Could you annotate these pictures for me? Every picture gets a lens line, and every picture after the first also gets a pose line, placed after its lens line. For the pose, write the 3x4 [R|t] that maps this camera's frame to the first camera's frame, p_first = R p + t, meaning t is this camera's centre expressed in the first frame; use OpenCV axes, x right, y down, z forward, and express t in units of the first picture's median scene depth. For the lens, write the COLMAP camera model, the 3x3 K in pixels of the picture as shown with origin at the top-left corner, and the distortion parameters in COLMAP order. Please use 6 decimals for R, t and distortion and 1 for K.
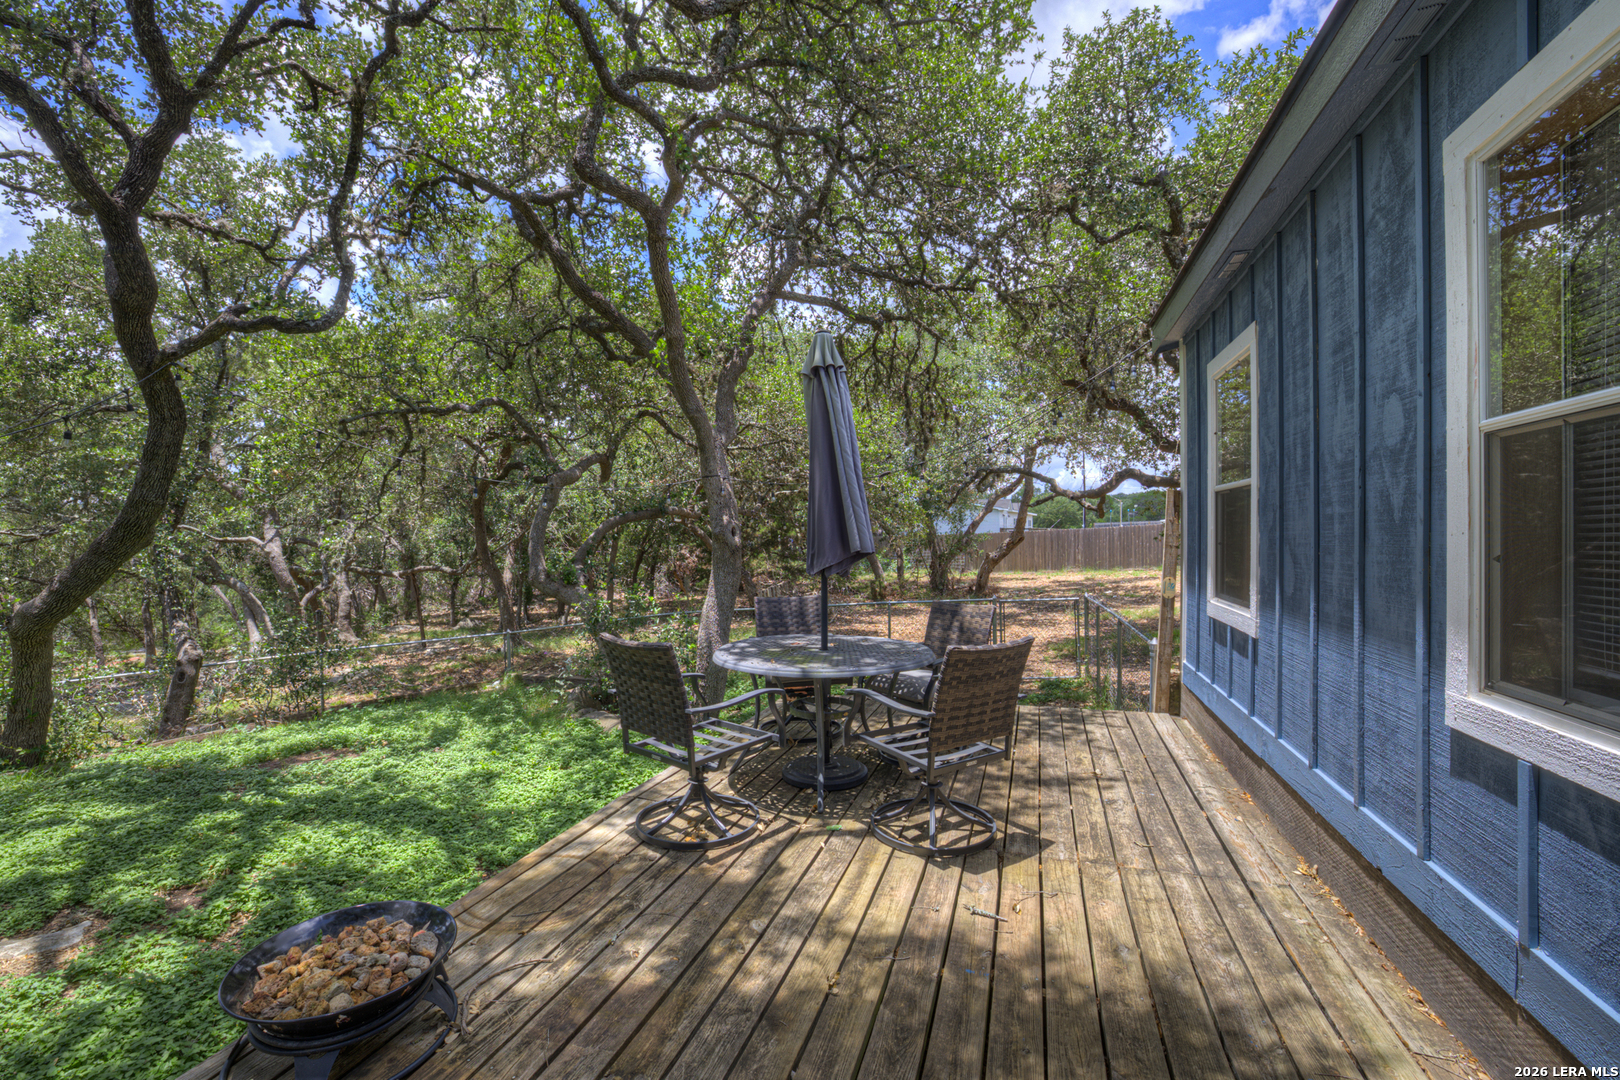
lens RADIAL K [[698.0, 0, 800.3], [0, 698.0, 543.2], [0, 0, 1]] dist [0.001638, 0.000973]
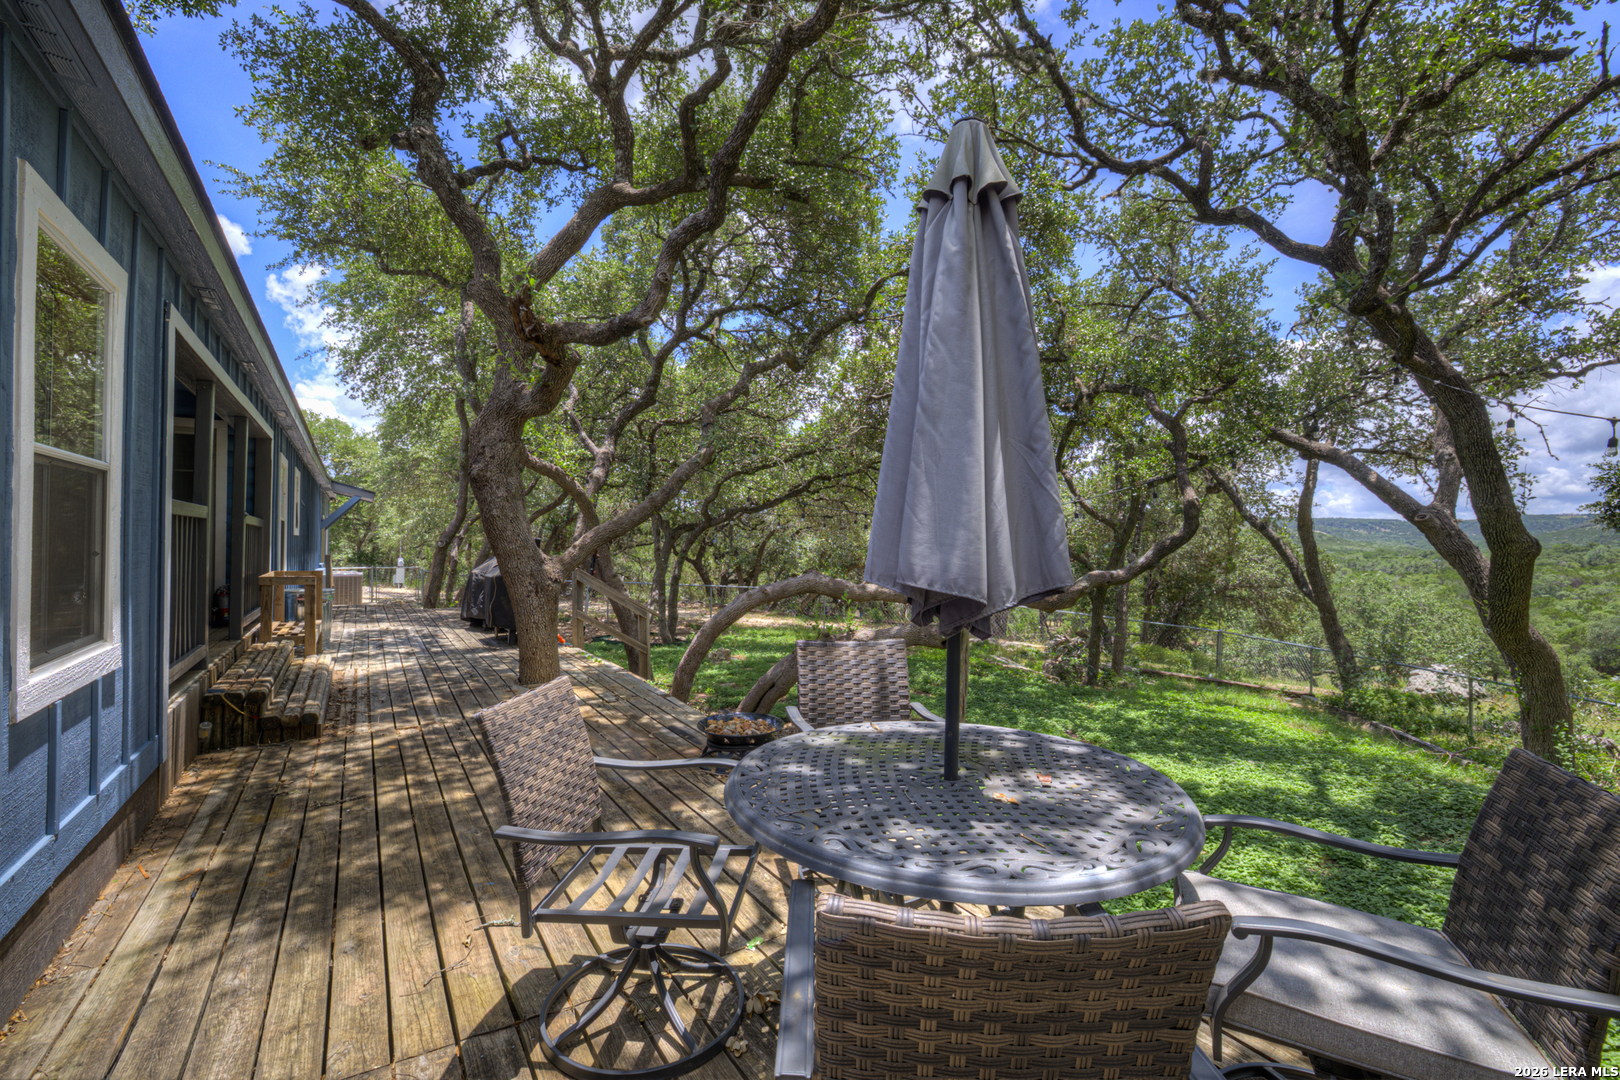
lens RADIAL K [[698.0, 0, 800.3], [0, 698.0, 543.2], [0, 0, 1]] dist [0.001638, 0.000973]
pose [[-0.629602, -0.005163, -0.776900, 0.831824], [-0.013769, 0.999895, 0.004513, -0.020324], [0.776796, 0.013539, -0.629607, 2.110762]]
